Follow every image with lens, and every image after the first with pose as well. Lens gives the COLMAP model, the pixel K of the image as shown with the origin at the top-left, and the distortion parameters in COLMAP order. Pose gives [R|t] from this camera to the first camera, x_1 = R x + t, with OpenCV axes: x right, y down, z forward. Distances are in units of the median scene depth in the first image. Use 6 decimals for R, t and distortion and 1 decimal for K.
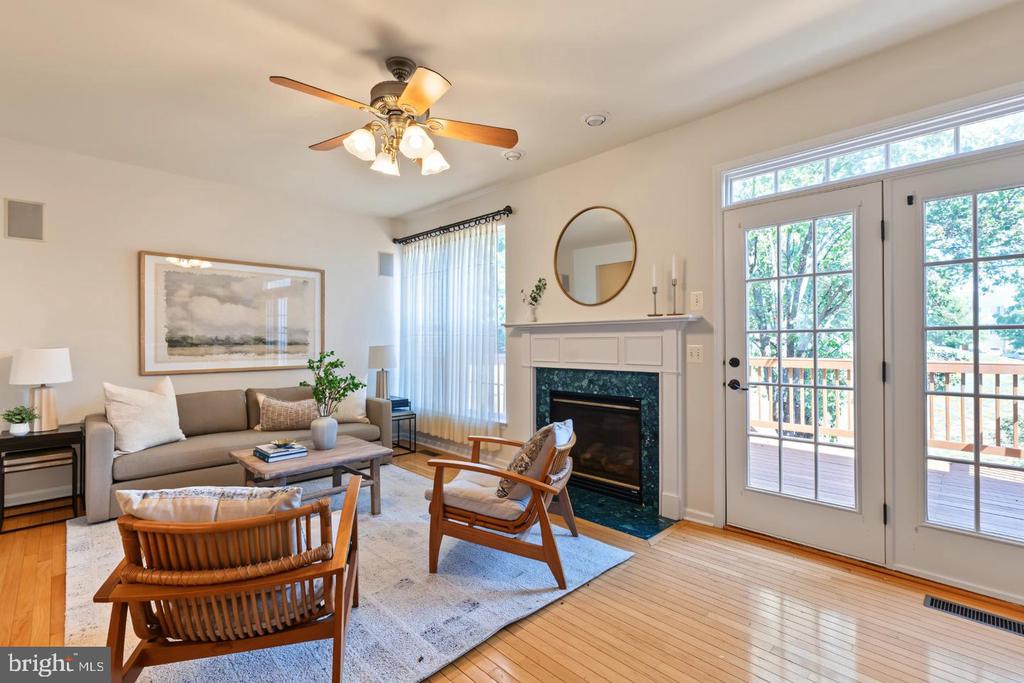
lens RADIAL K [[464.5, 0, 524.2], [0, 464.5, 342.4], [0, 0, 1]] dist [0.000234, 0.000123]
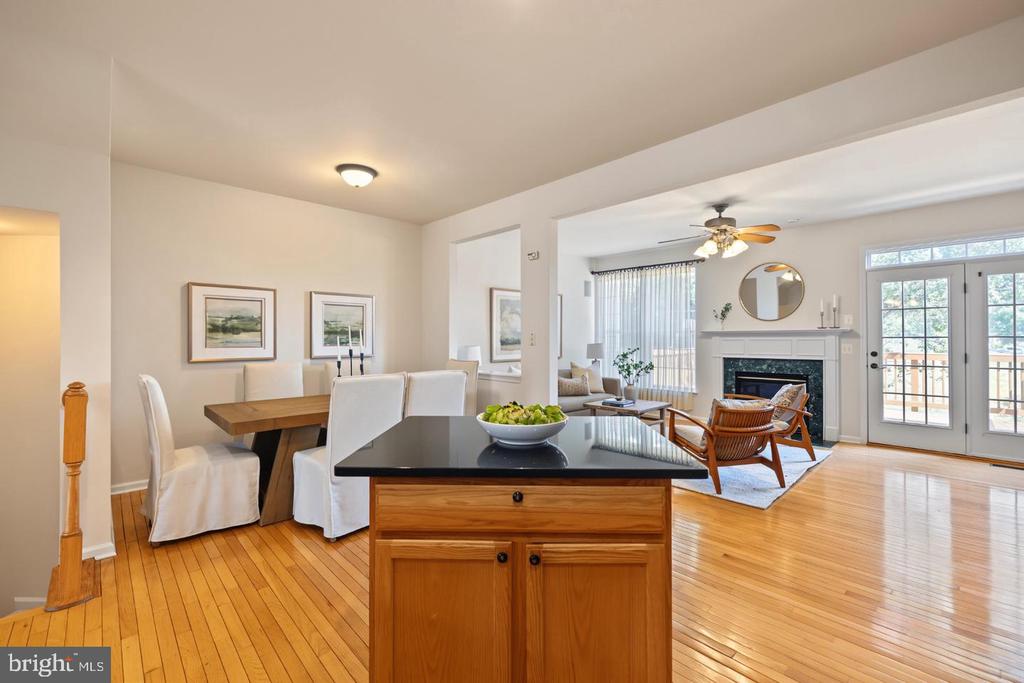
lens RADIAL K [[437.5, 0, 522.1], [0, 437.5, 339.6], [0, 0, 1]] dist [0.000203, -0.000091]
pose [[0.999902, -0.000302, -0.014023, -0.860531], [0.000330, 0.999998, 0.002022, -0.016950], [0.014022, -0.002027, 0.999900, -0.709768]]
